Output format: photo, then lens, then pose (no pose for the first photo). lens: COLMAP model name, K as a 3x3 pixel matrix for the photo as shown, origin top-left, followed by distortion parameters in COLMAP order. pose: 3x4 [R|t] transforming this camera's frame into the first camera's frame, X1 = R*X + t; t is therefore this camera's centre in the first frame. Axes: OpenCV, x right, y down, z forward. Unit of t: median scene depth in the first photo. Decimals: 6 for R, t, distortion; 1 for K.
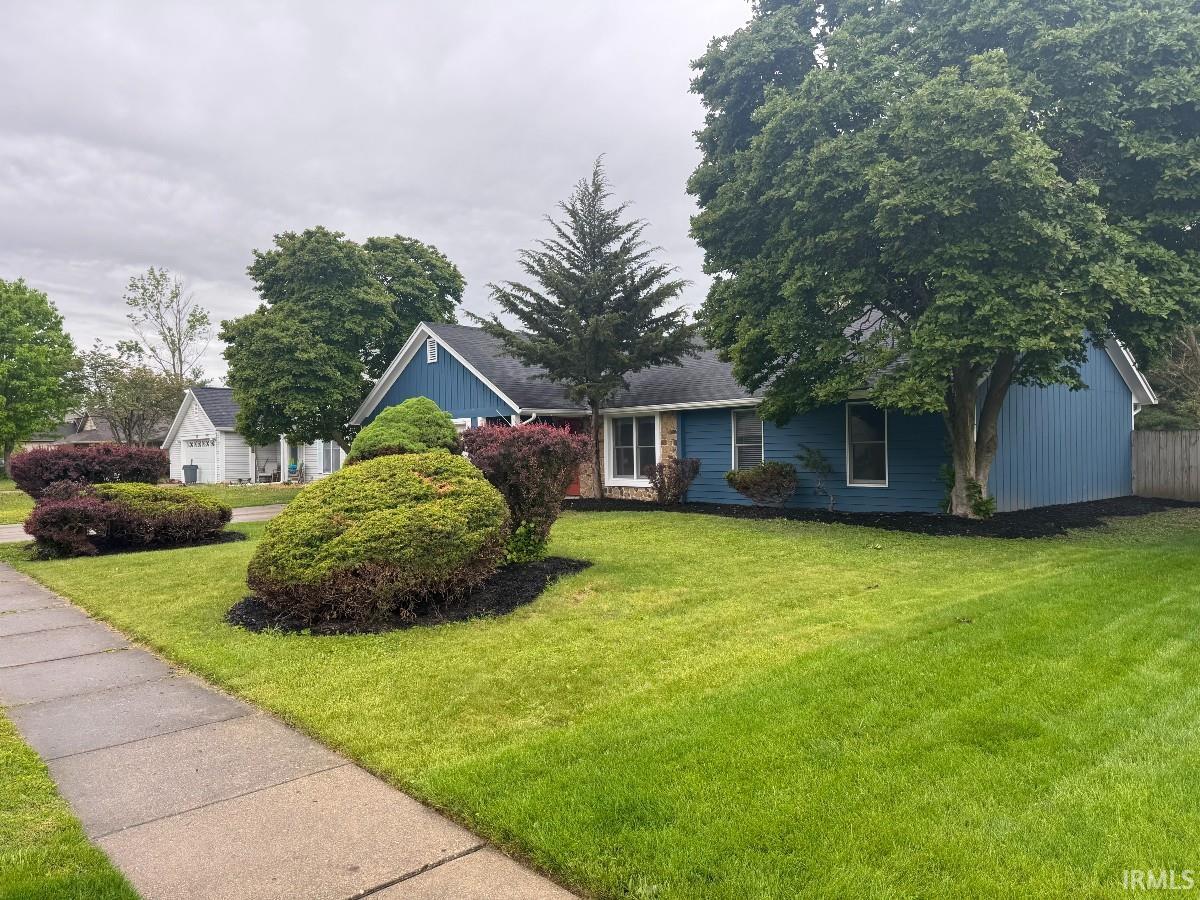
lens RADIAL K [[851.1, 0, 604.1], [0, 851.1, 457.1], [0, 0, 1]] dist [0.028786, -0.016336]
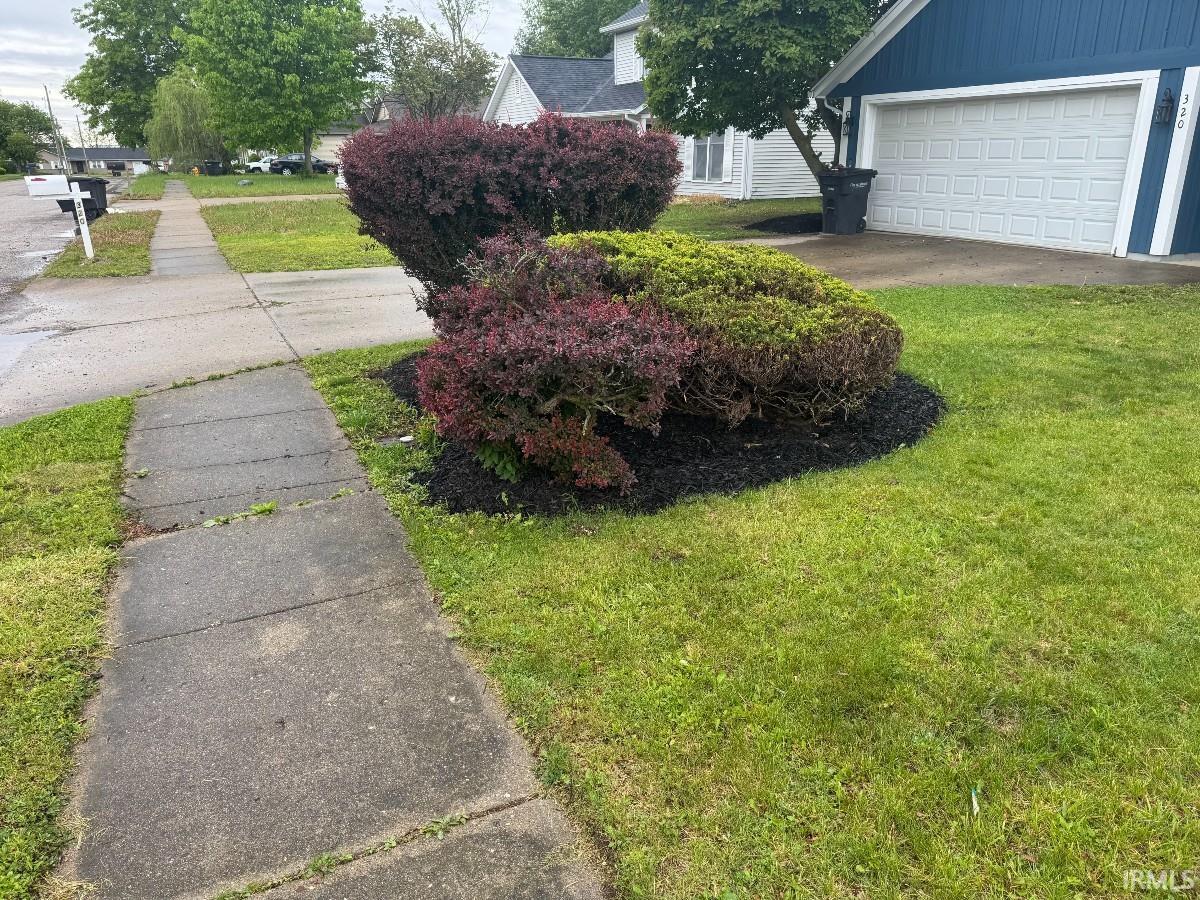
lens RADIAL K [[851.1, 0, 595.9], [0, 851.1, 443.0], [0, 0, 1]] dist [0.028786, -0.016336]
pose [[0.957103, 0.105250, -0.269957, -0.317536], [-0.014666, 0.948096, 0.317646, 0.001184], [0.289377, -0.300060, 0.908969, 0.441261]]
